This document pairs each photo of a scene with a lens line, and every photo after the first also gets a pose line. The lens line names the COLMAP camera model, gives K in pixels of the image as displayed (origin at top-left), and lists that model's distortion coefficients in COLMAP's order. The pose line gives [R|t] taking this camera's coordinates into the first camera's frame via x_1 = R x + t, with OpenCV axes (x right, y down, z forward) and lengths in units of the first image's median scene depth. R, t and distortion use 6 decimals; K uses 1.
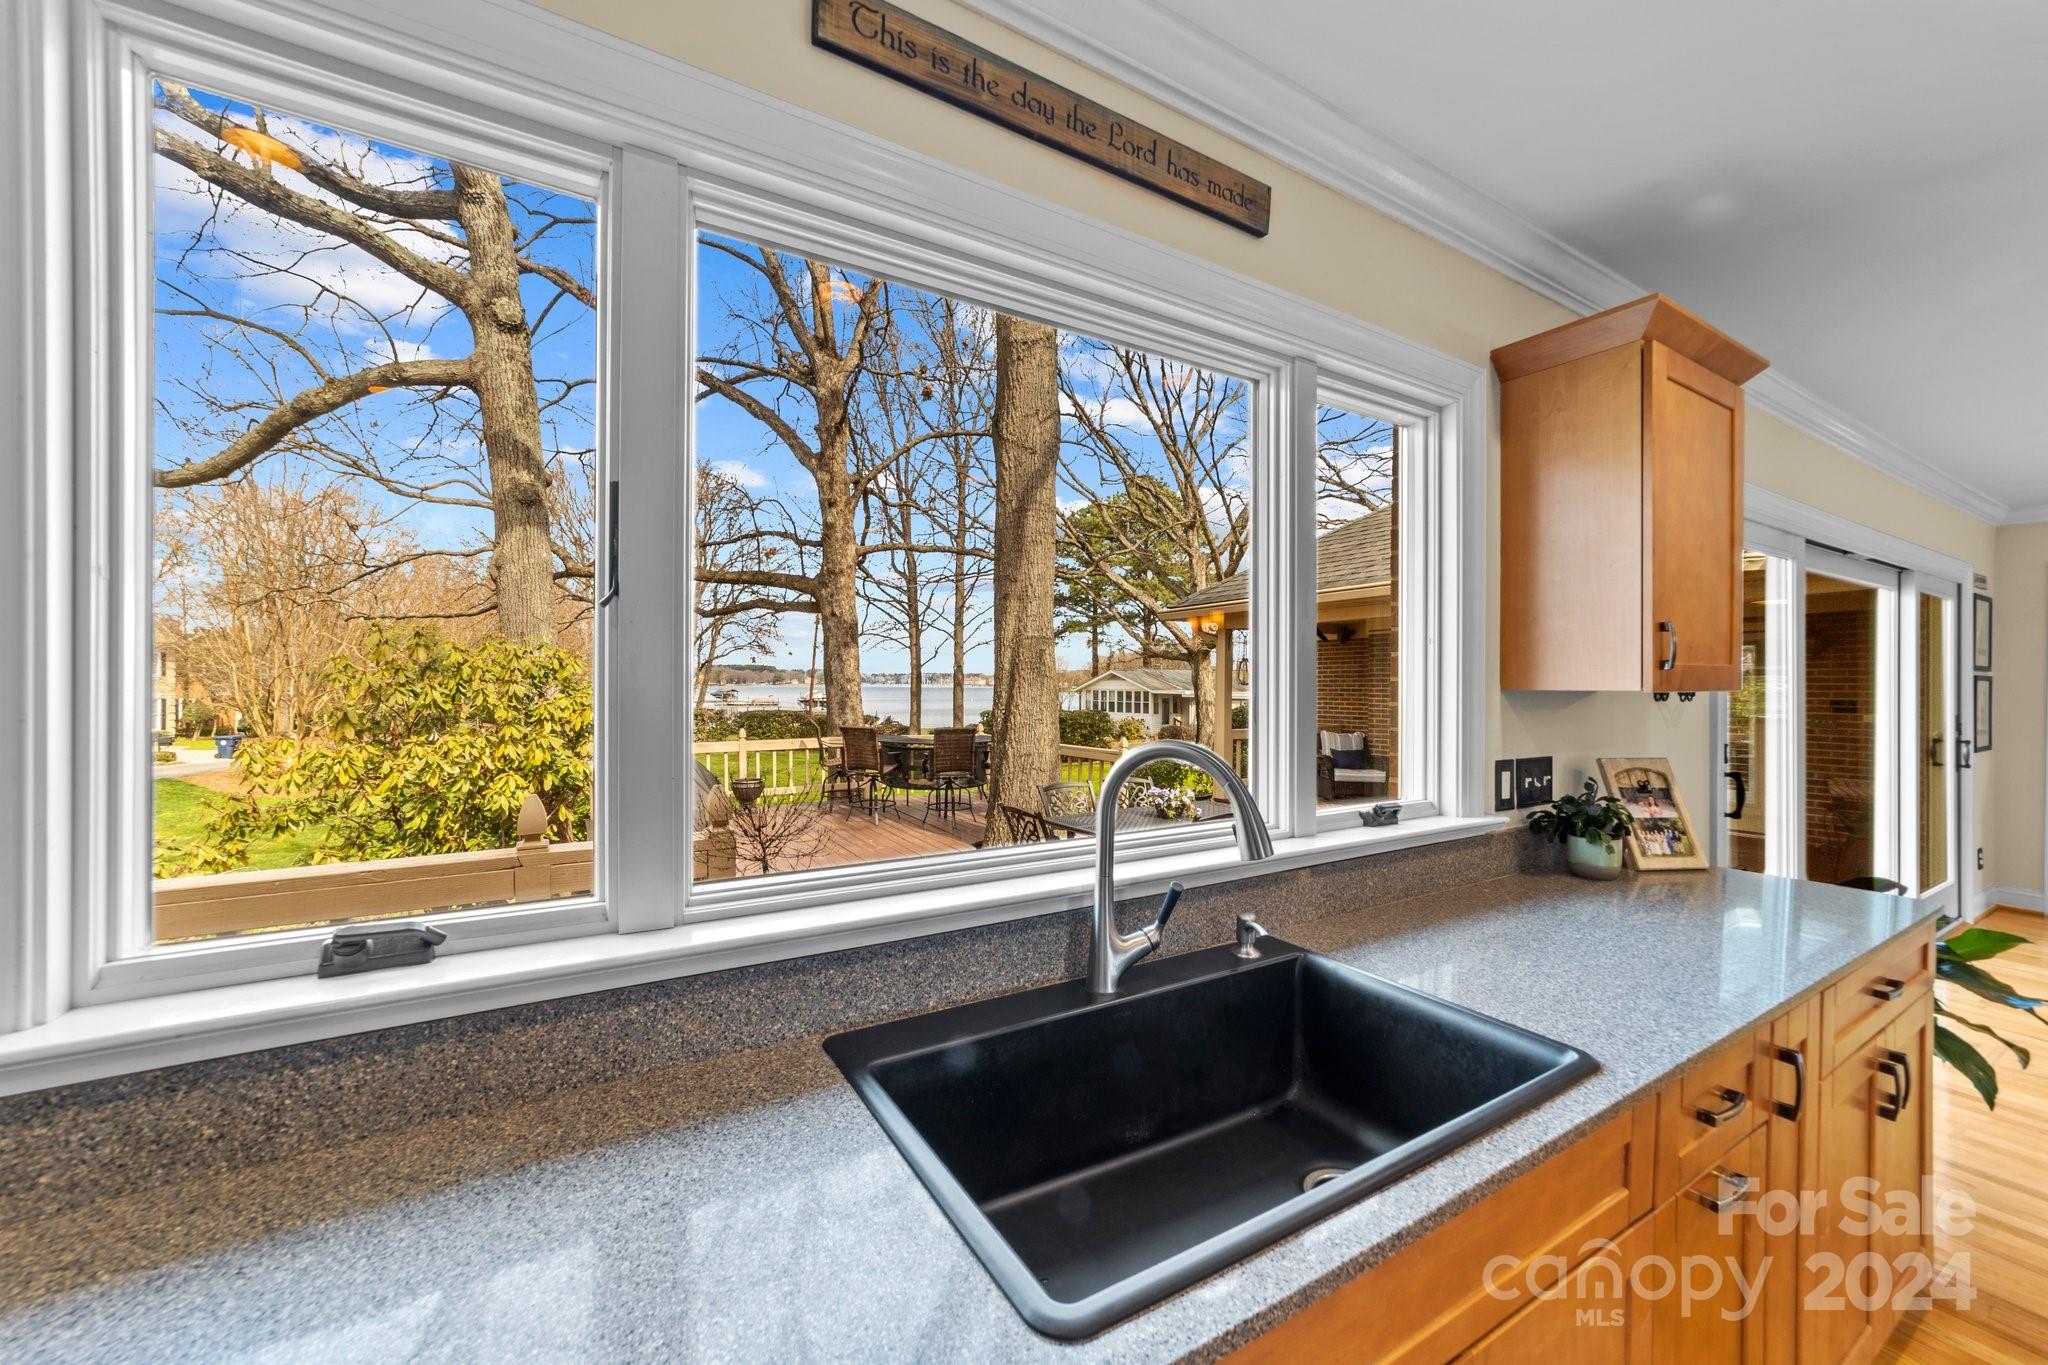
lens RADIAL K [[796.4, 0, 1023.7], [0, 796.4, 688.6], [0, 0, 1]] dist [-0.016831, 0.006704]
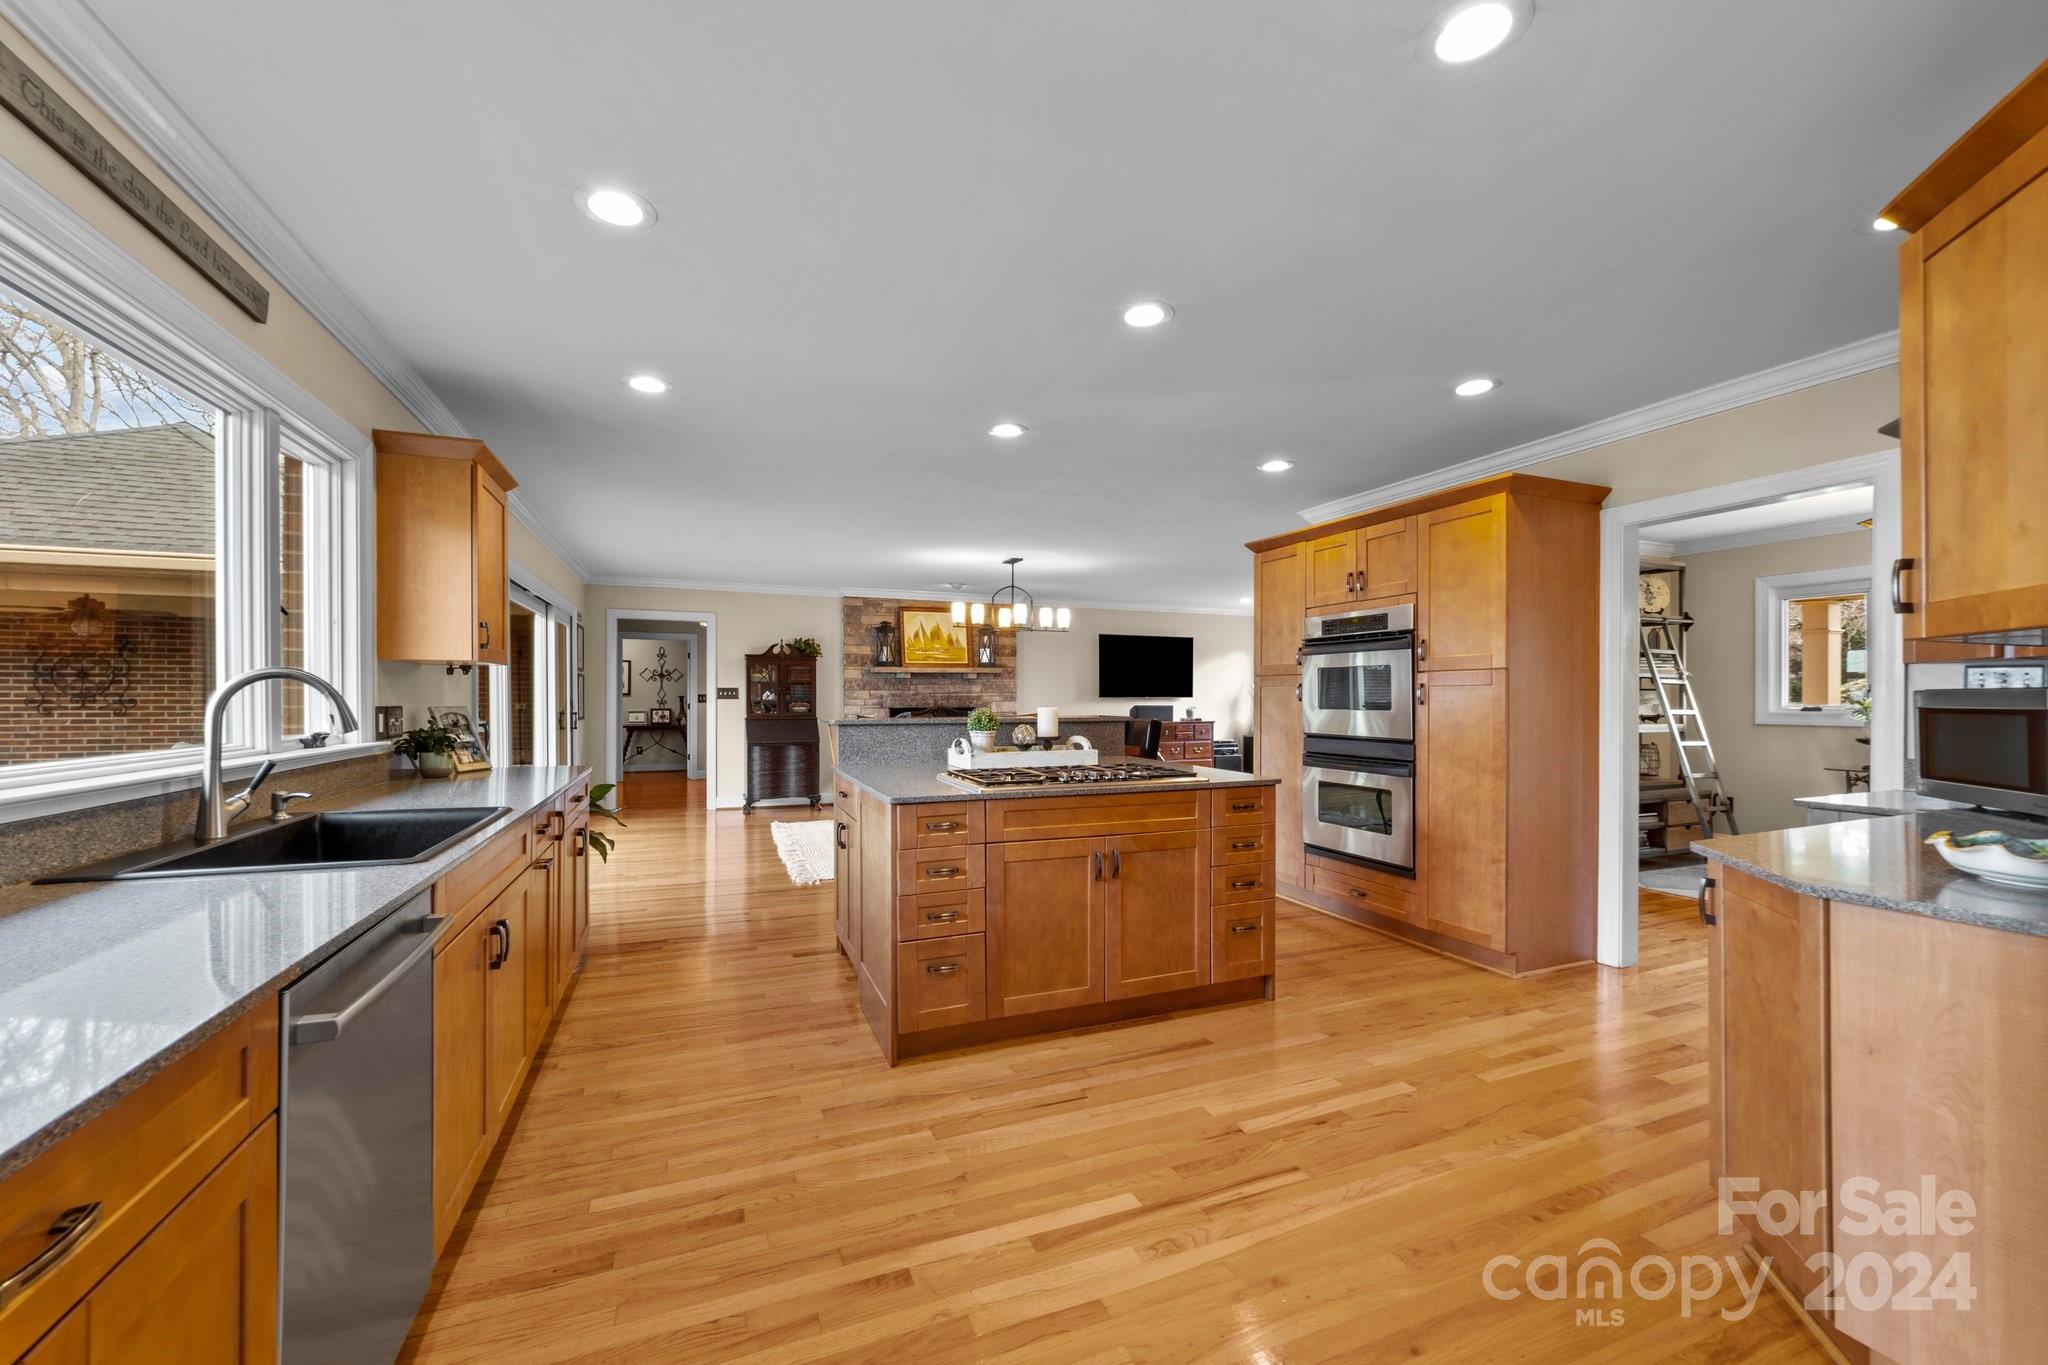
lens RADIAL K [[802.9, 0, 1019.3], [0, 802.9, 700.8], [0, 0, 1]] dist [-0.017139, 0.007067]
pose [[0.165876, -0.008878, 0.986107, -0.683231], [0.004915, 0.999954, 0.008176, 0.075635], [-0.986134, 0.003490, 0.165912, -0.441377]]
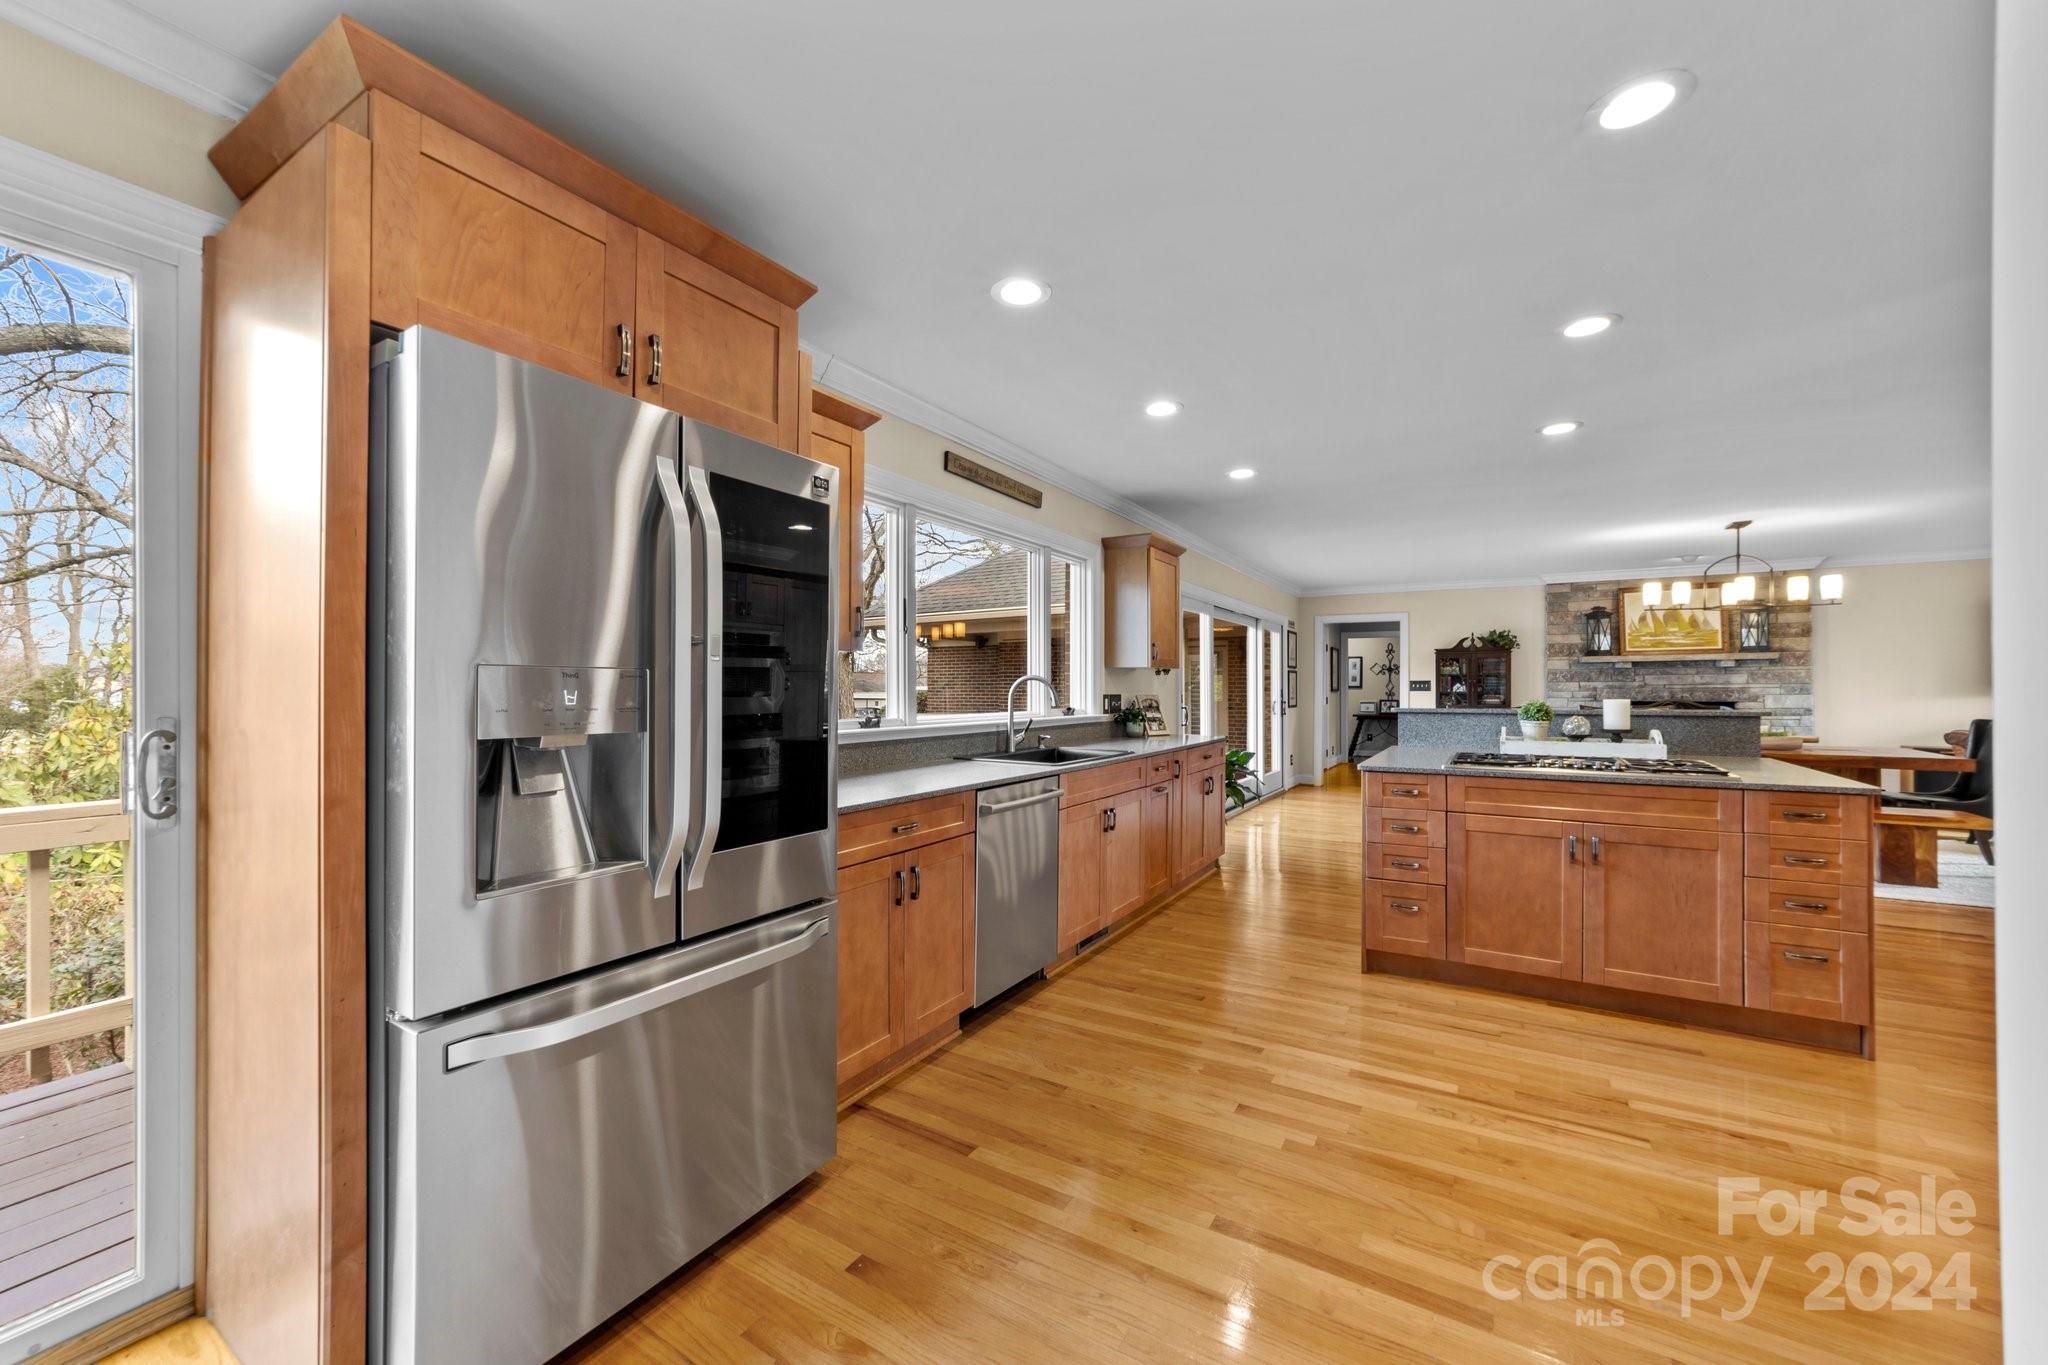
lens RADIAL K [[787.2, 0, 1028.4], [0, 787.2, 689.7], [0, 0, 1]] dist [-0.000467, 0.000082]
pose [[0.884921, -0.004737, 0.465718, -0.847333], [0.006283, 0.999979, -0.001767, 0.079479], [-0.465699, 0.004490, 0.884932, -1.204888]]
